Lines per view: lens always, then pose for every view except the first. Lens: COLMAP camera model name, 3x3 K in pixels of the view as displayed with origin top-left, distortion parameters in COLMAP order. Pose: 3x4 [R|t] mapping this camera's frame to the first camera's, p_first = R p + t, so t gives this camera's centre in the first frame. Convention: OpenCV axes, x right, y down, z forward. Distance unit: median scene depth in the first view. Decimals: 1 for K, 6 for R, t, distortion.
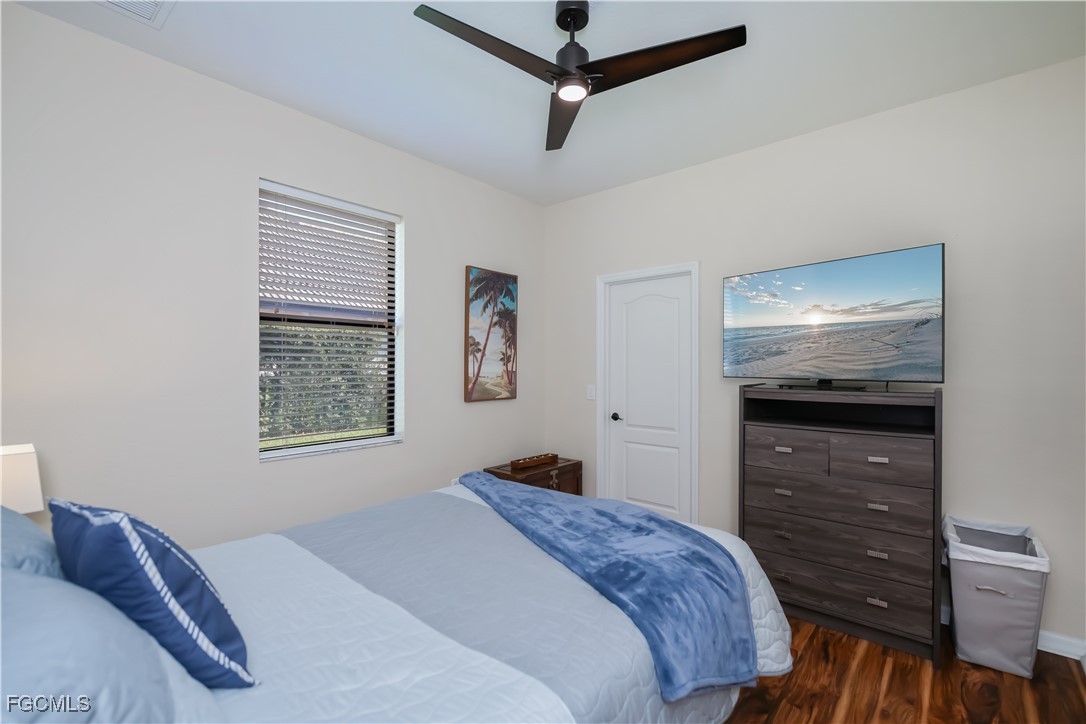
lens RADIAL K [[488.0, 0, 542.9], [0, 488.0, 363.1], [0, 0, 1]] dist [-0.001715, -0.000236]
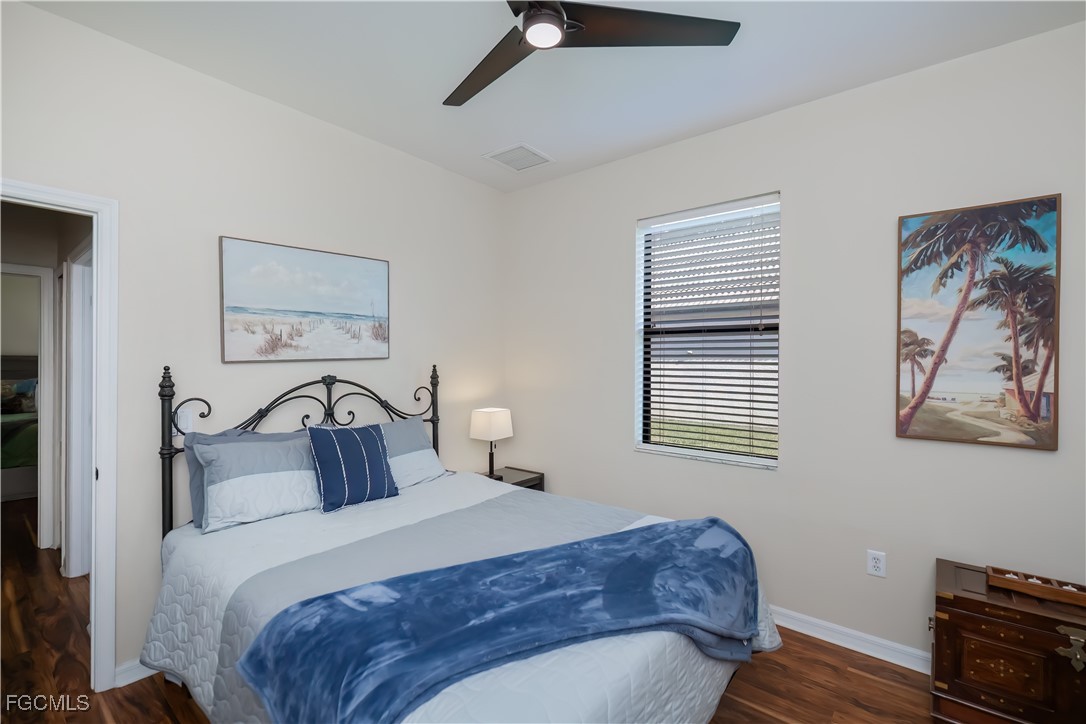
lens RADIAL K [[488.0, 0, 543.7], [0, 488.0, 361.4], [0, 0, 1]] dist [-0.001715, -0.000236]
pose [[0.006267, -0.002733, -0.999977, 0.444628], [-0.004864, 0.999984, -0.002763, -0.011879], [0.999969, 0.004881, 0.006253, 0.521852]]
